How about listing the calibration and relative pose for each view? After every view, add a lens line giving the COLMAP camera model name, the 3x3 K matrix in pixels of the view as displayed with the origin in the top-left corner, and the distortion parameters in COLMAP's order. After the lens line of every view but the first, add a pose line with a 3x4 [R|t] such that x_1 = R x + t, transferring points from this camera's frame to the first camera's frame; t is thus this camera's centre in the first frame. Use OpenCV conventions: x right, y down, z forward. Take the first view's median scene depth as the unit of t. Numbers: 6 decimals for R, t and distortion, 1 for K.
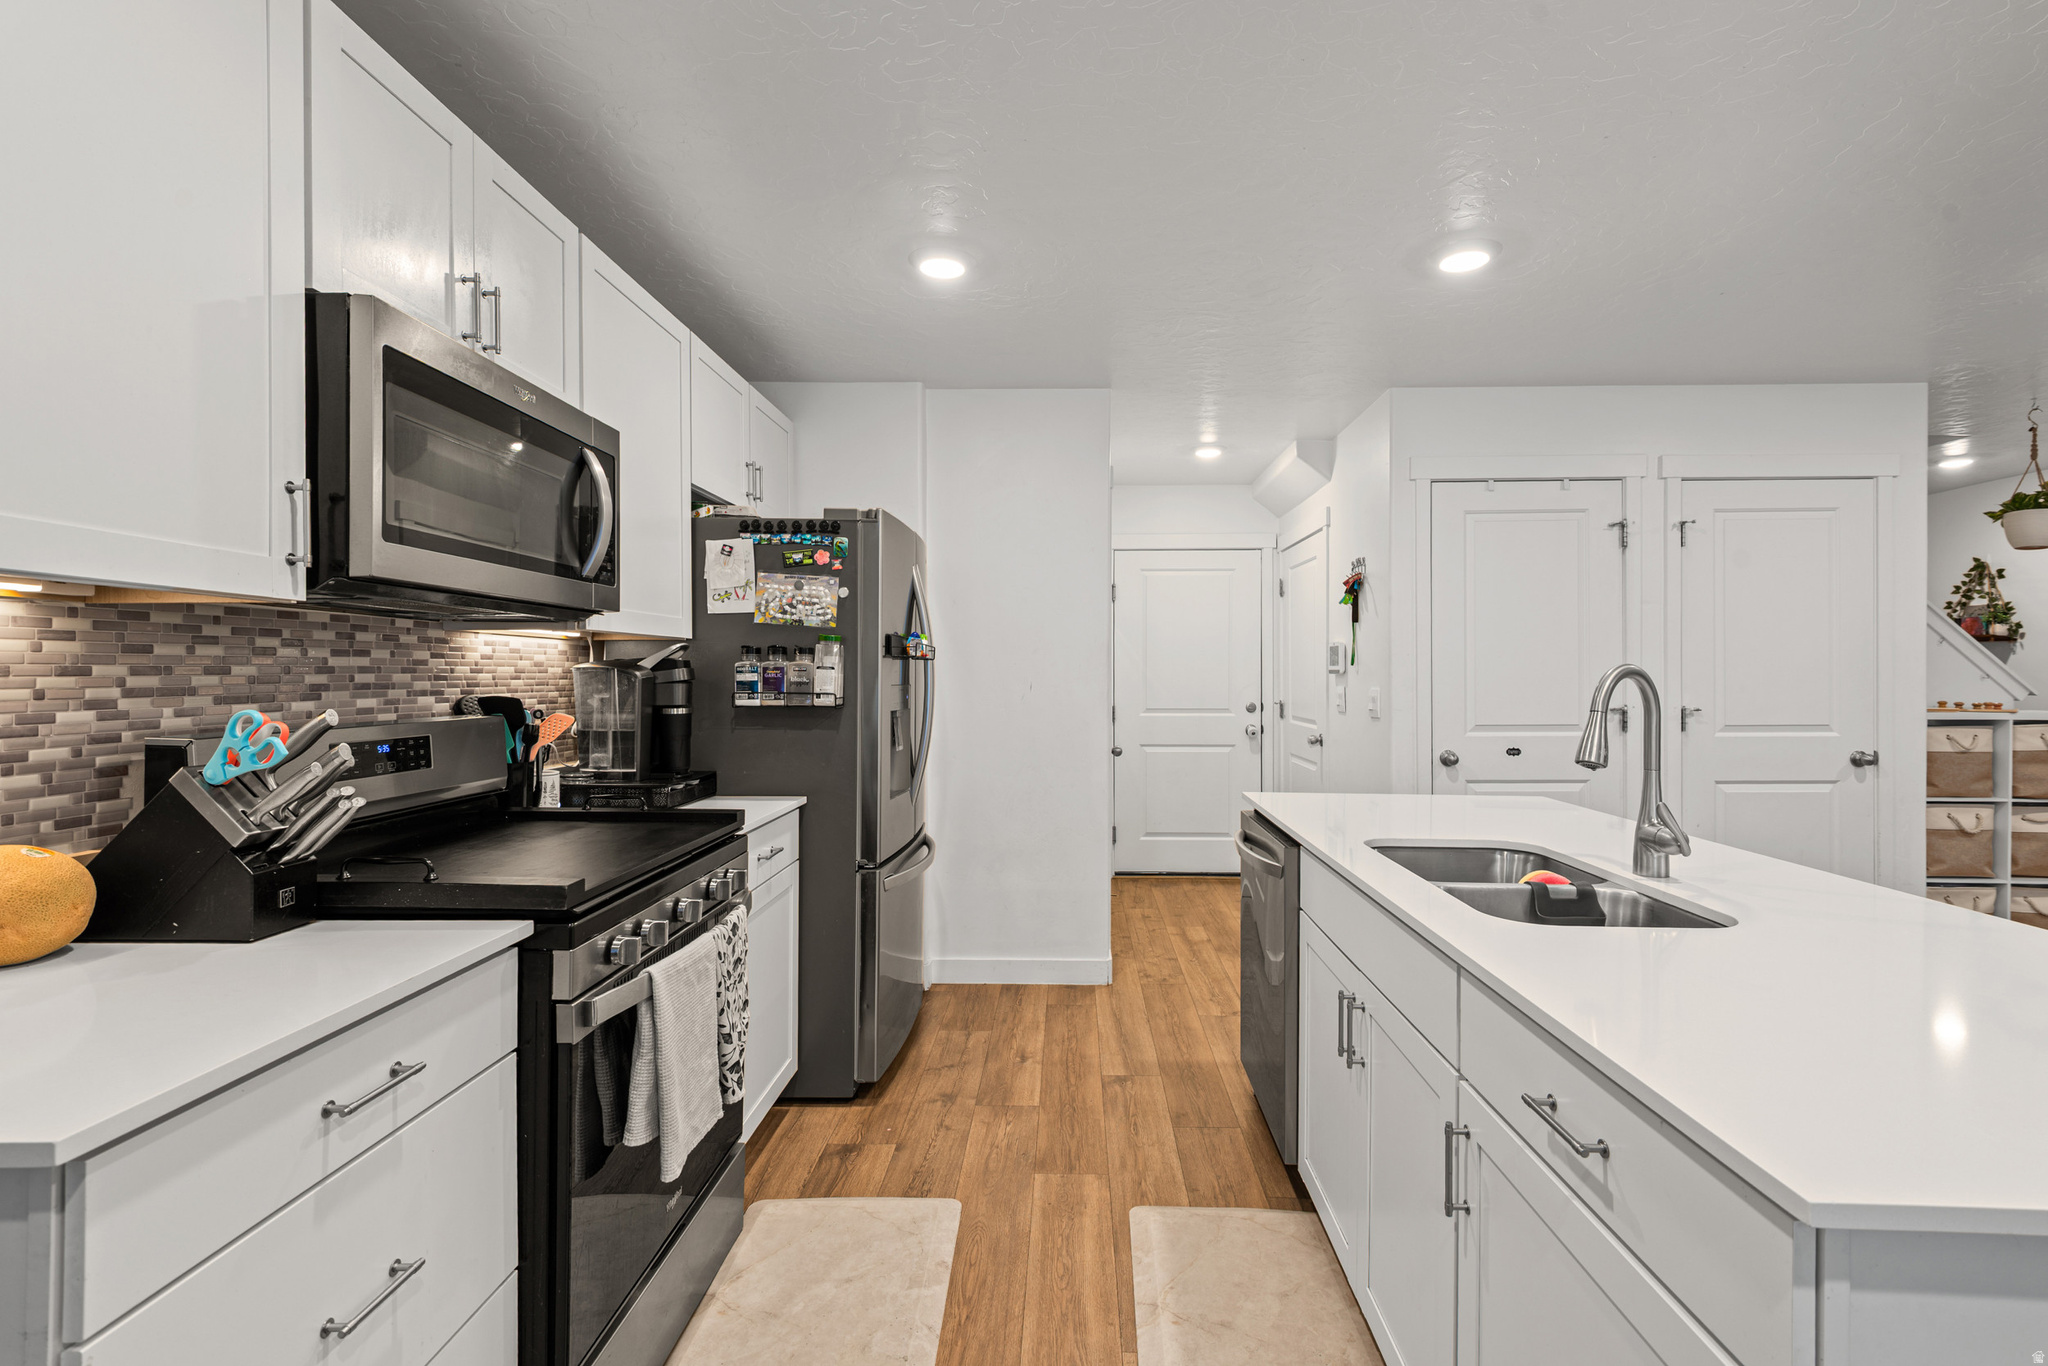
lens RADIAL K [[925.5, 0, 1035.8], [0, 925.5, 671.4], [0, 0, 1]] dist [0.033177, -0.016153]
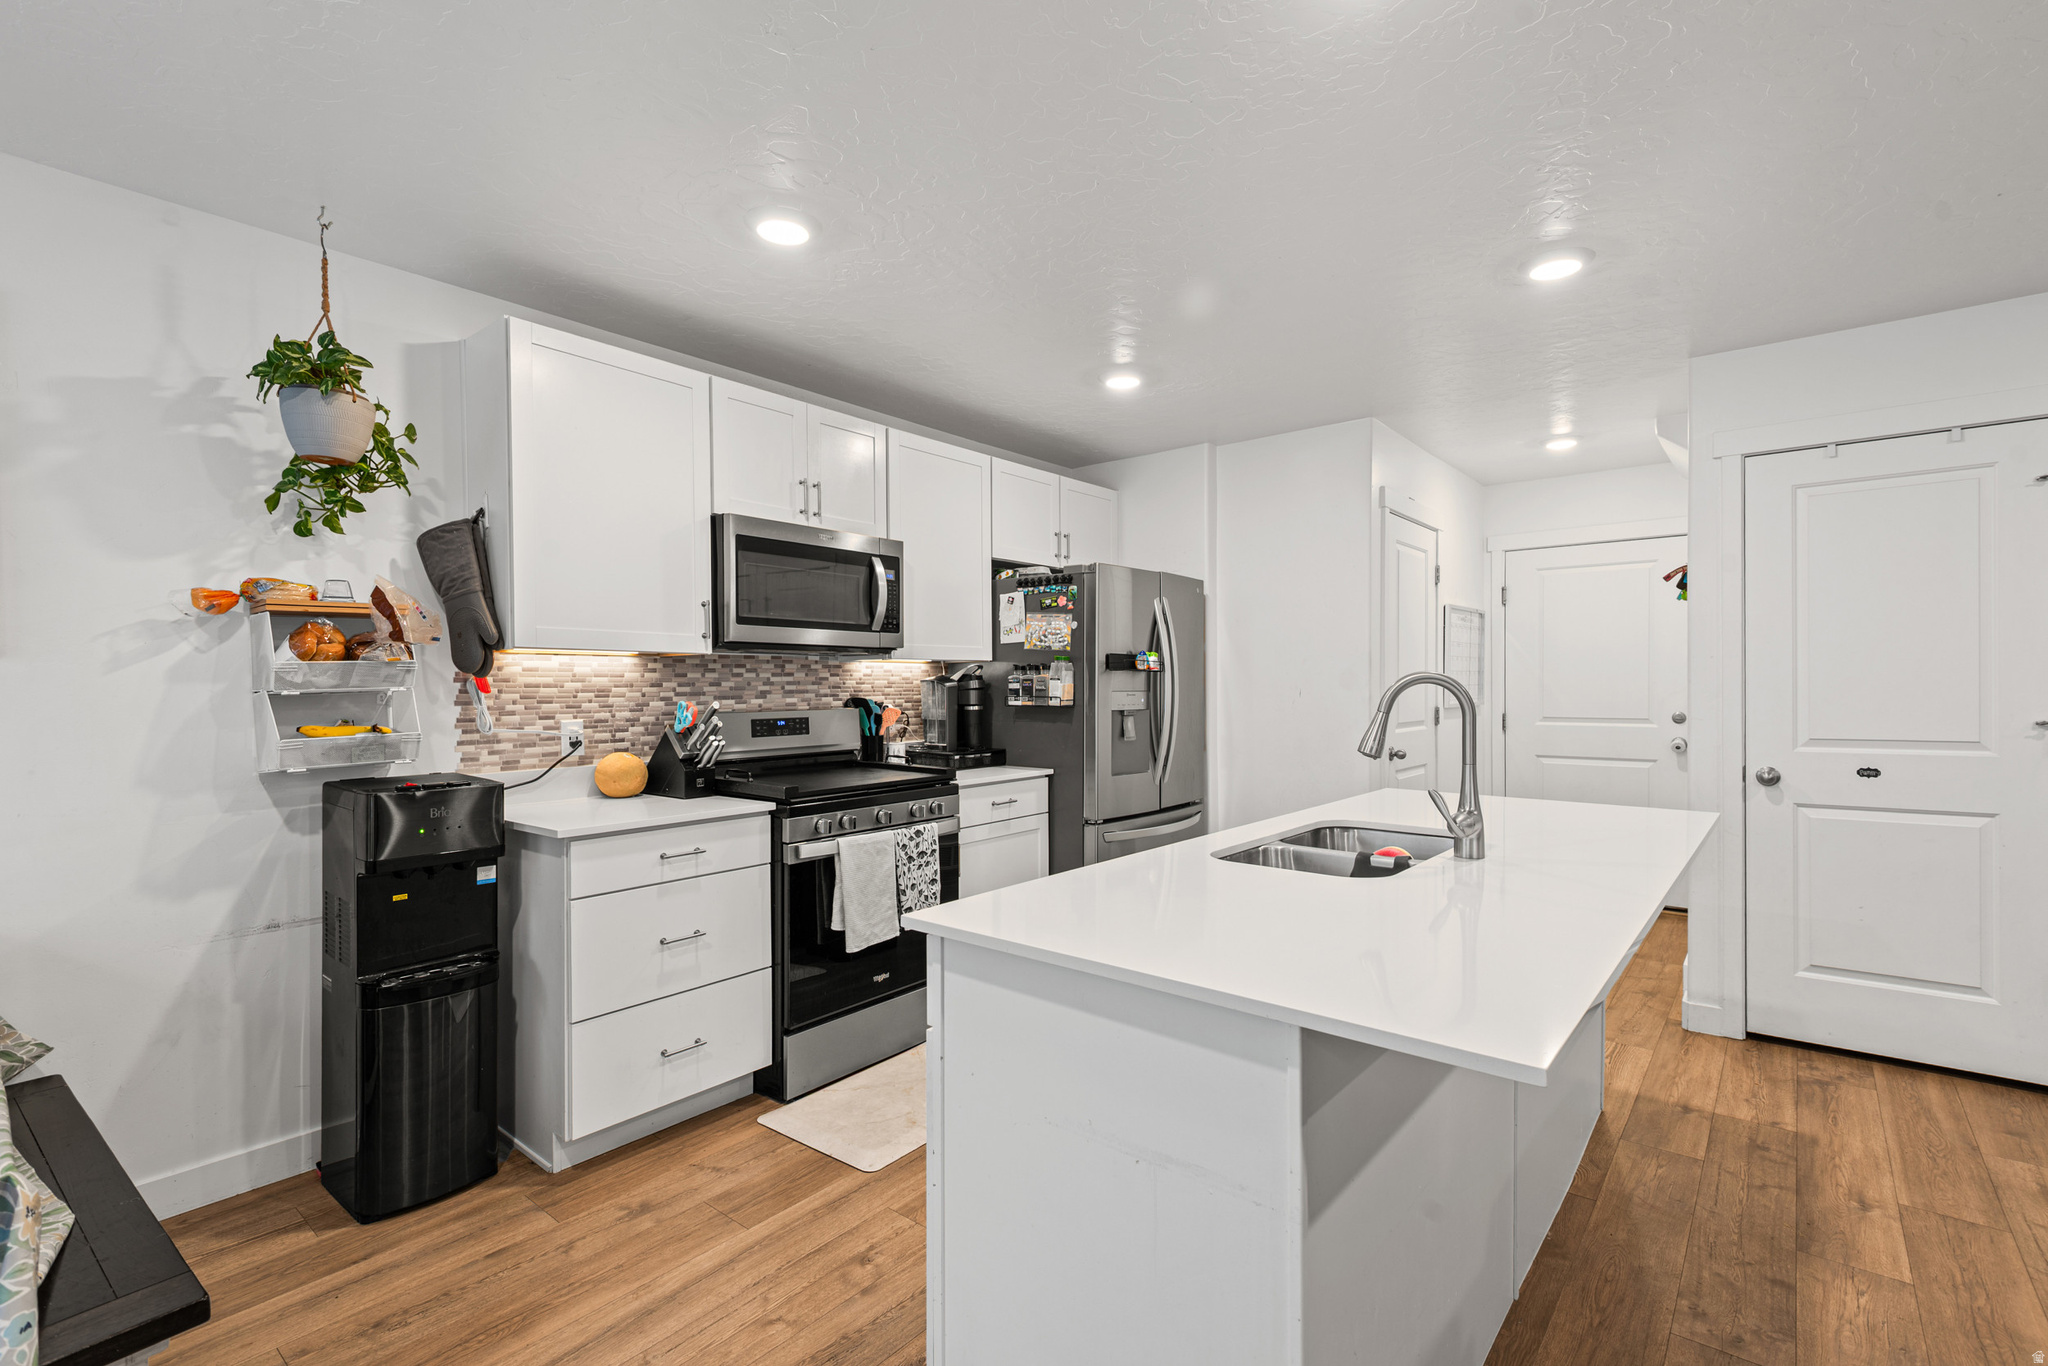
lens RADIAL K [[922.4, 0, 1029.3], [0, 922.4, 694.7], [0, 0, 1]] dist [0.031463, -0.016027]
pose [[0.784853, 0.001975, -0.619678, 0.639554], [0.008641, 0.999863, 0.014132, -0.000488], [0.619621, -0.016446, 0.784729, -0.145365]]
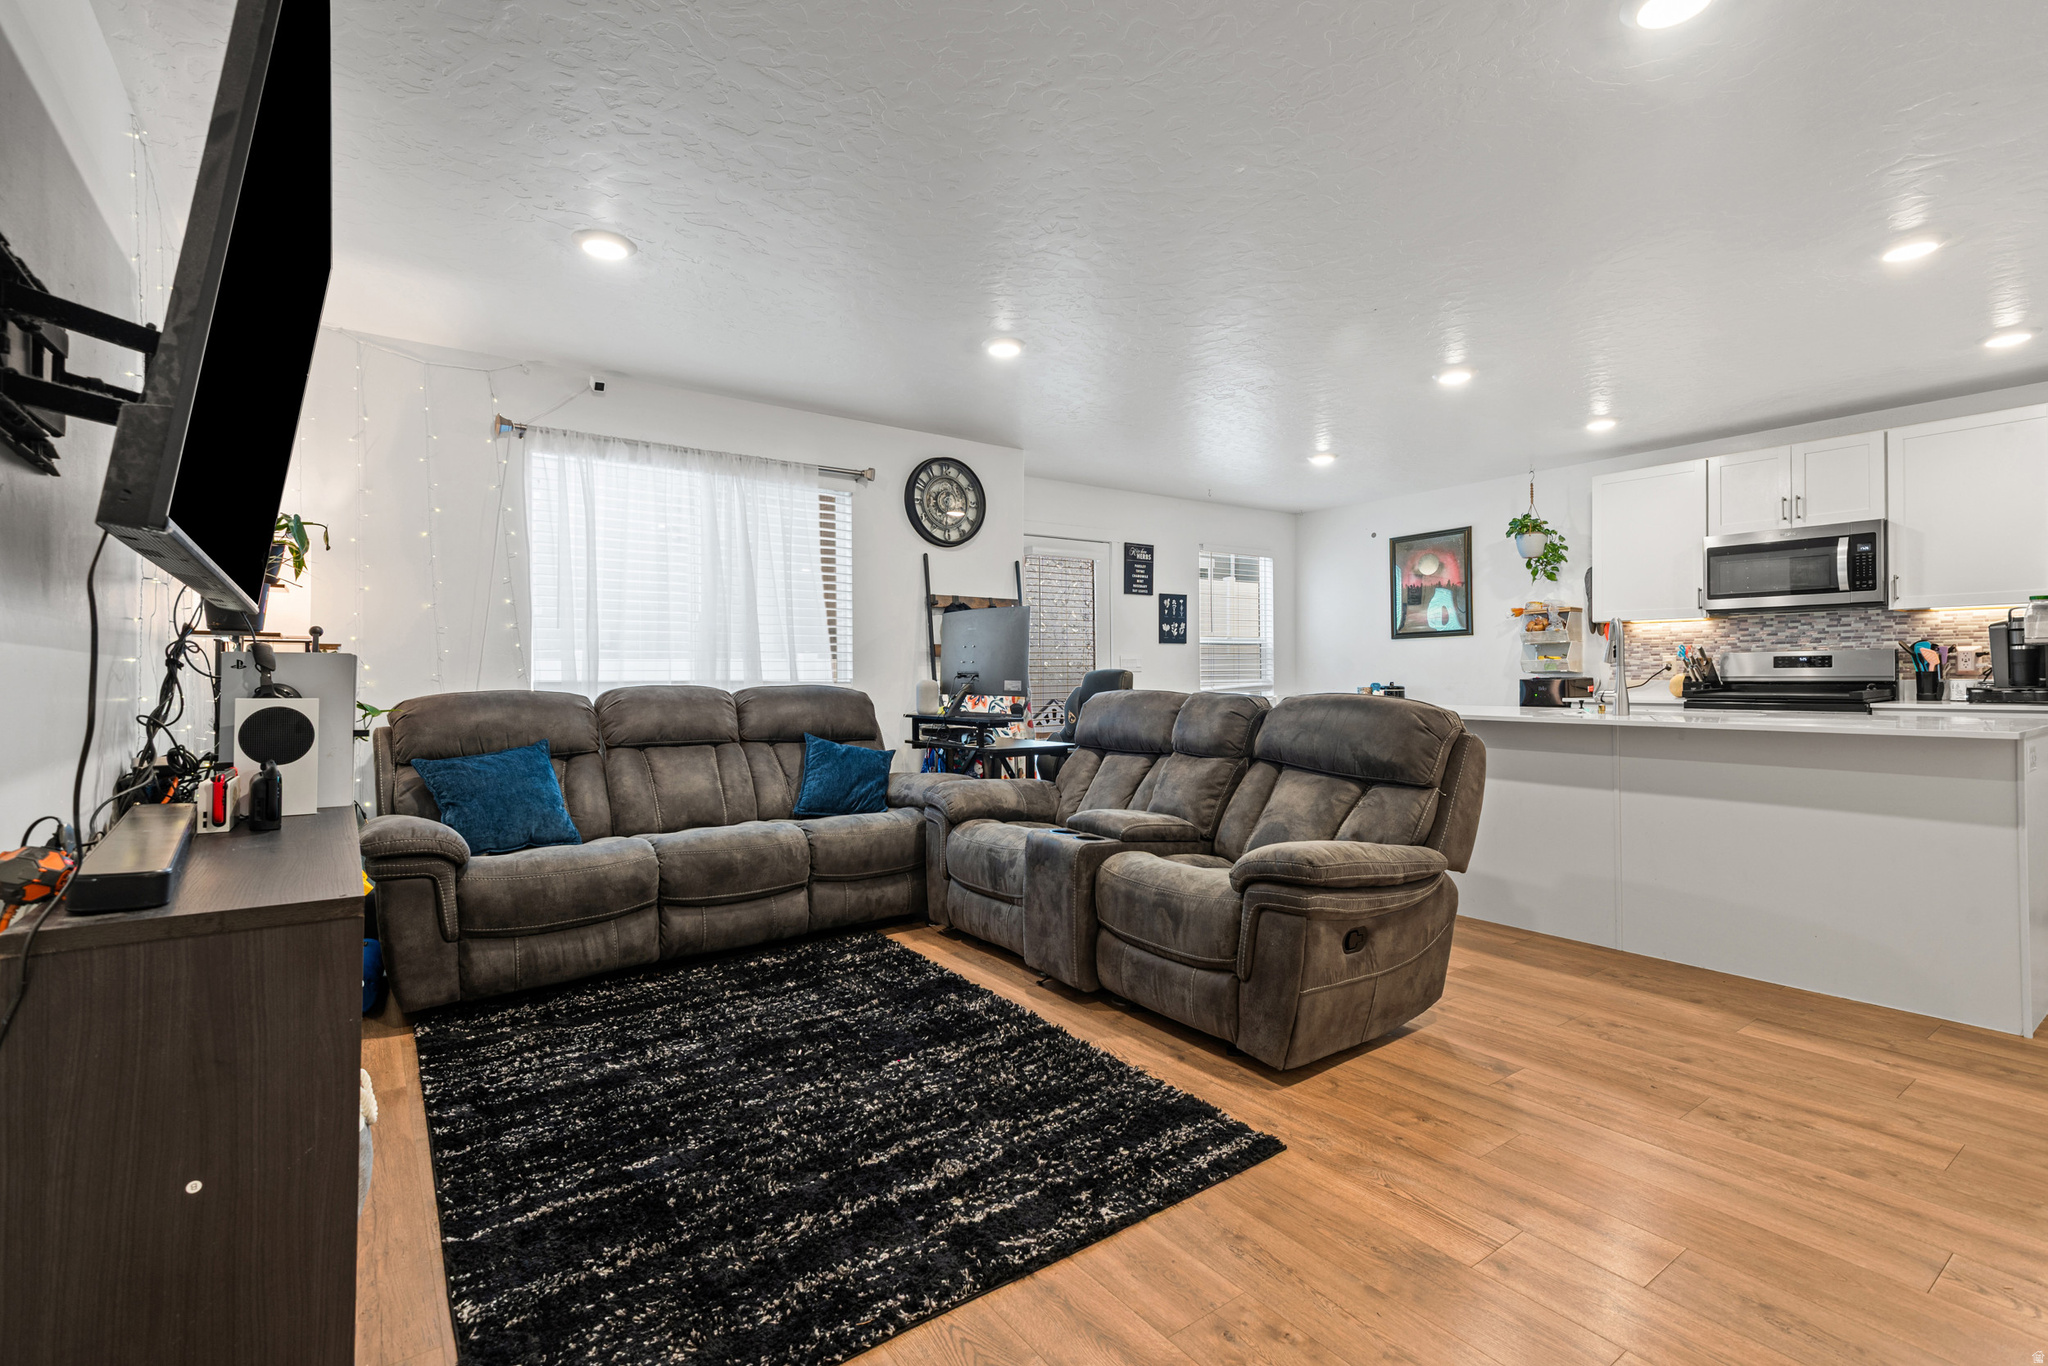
lens RADIAL K [[925.5, 0, 1035.8], [0, 925.5, 671.4], [0, 0, 1]] dist [0.033177, -0.016153]
pose [[-0.790995, 0.004340, -0.611807, 2.047670], [0.009125, 0.999947, -0.004704, 0.077138], [0.611754, -0.009304, -0.790993, 1.270073]]
